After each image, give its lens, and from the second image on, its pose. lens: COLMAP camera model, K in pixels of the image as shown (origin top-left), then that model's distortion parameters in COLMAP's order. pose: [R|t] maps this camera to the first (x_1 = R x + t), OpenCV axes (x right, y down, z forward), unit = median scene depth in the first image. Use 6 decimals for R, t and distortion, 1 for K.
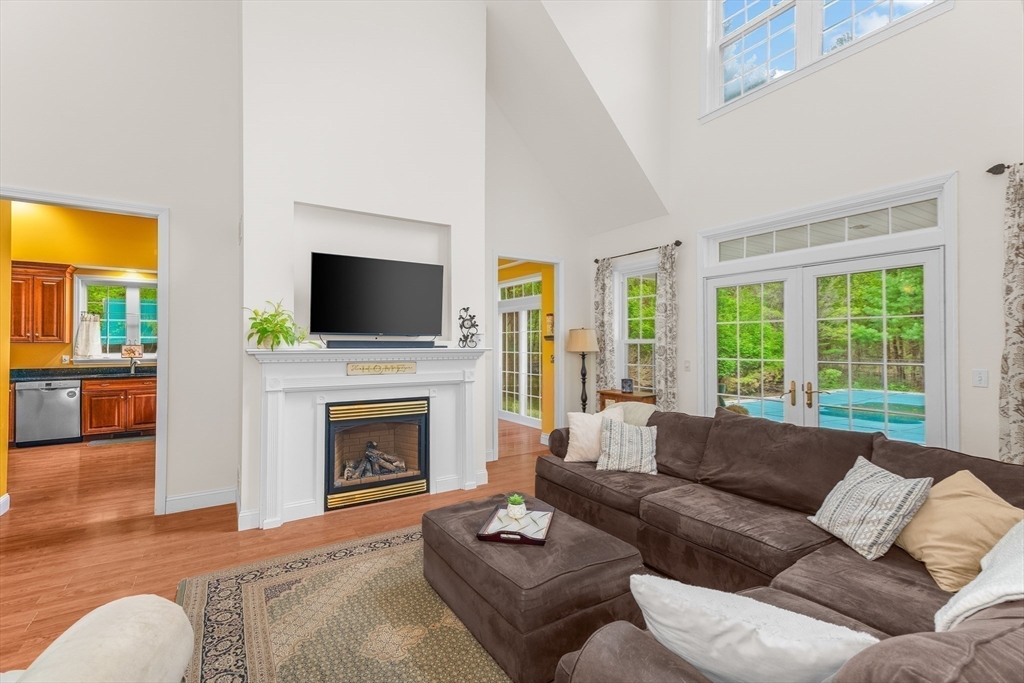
lens RADIAL K [[457.0, 0, 509.0], [0, 457.0, 340.2], [0, 0, 1]] dist [0.010897, 0.000051]
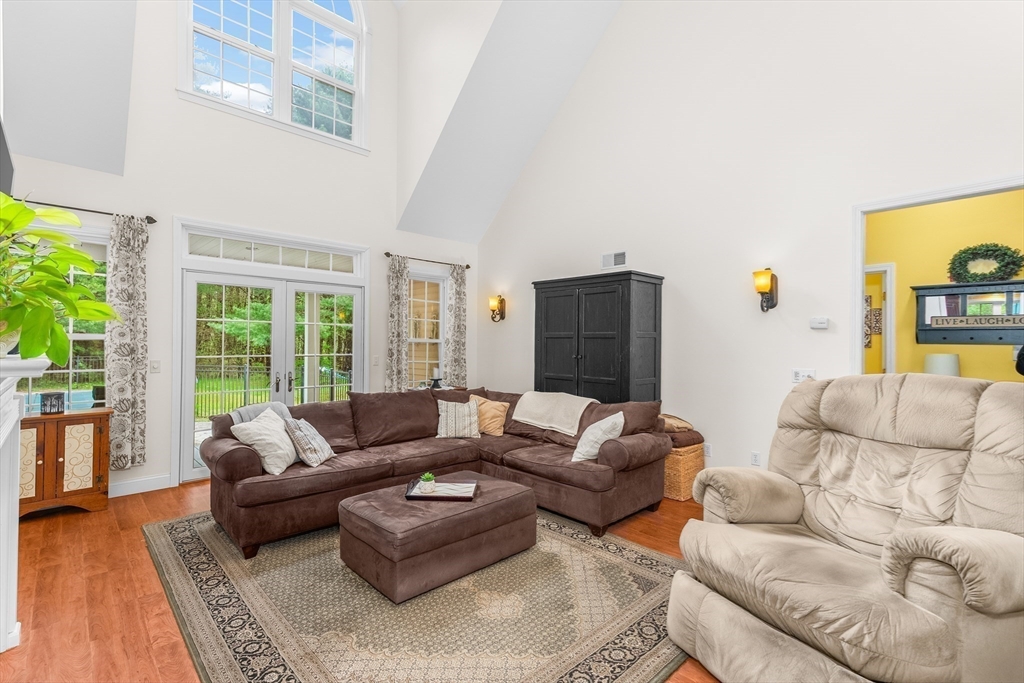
lens RADIAL K [[470.2, 0, 512.0], [0, 470.2, 341.5], [0, 0, 1]] dist [0.000415, -0.000002]
pose [[-0.203131, 0.004147, 0.979143, -0.725688], [-0.016395, 0.999836, -0.007636, 0.006242], [-0.979014, -0.017604, -0.203030, 0.629384]]
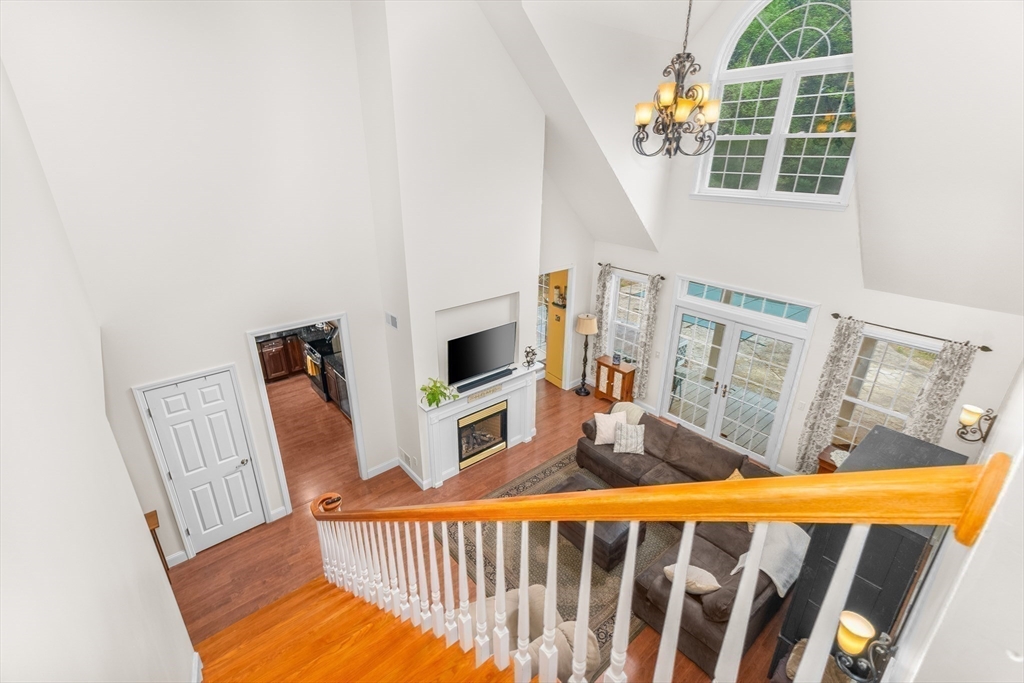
lens RADIAL K [[457.6, 0, 512.0], [0, 457.6, 341.5], [0, 0, 1]] dist [0.002804, 0.000100]
pose [[0.990189, -0.045538, 0.132108, -0.369953], [-0.009531, 0.921198, 0.388978, -0.708148], [-0.139411, -0.386420, 0.911726, -0.409353]]
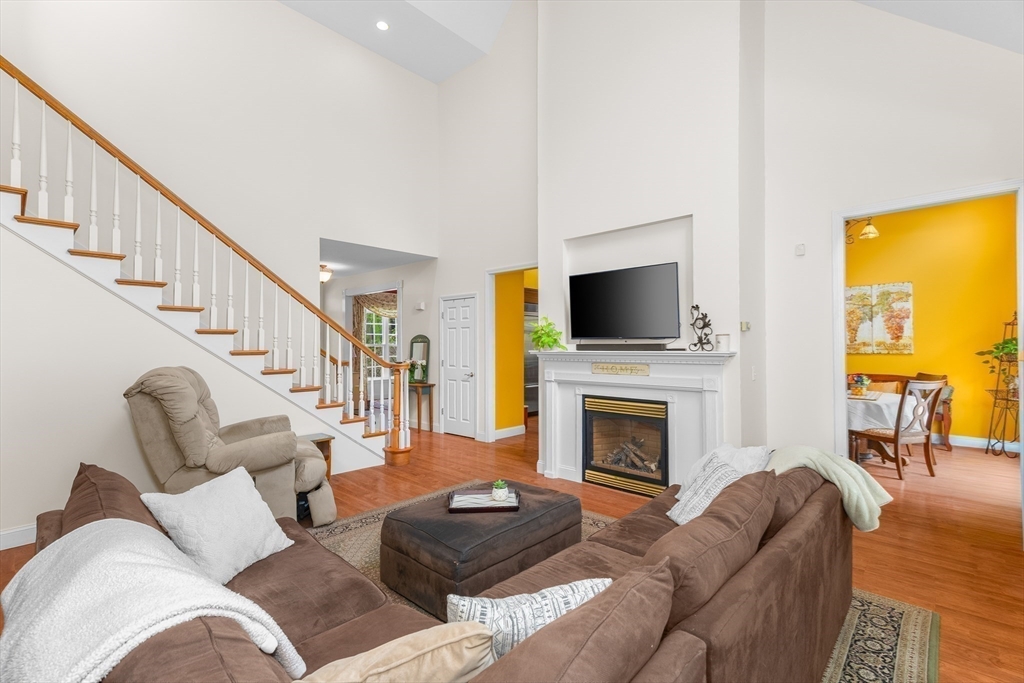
lens RADIAL K [[457.0, 0, 509.0], [0, 457.0, 340.2], [0, 0, 1]] dist [0.010897, 0.000051]
pose [[0.250178, -0.013006, -0.968112, 0.684634], [0.013415, 0.999860, -0.009965, -0.000206], [0.968107, -0.010494, 0.250318, 0.448918]]
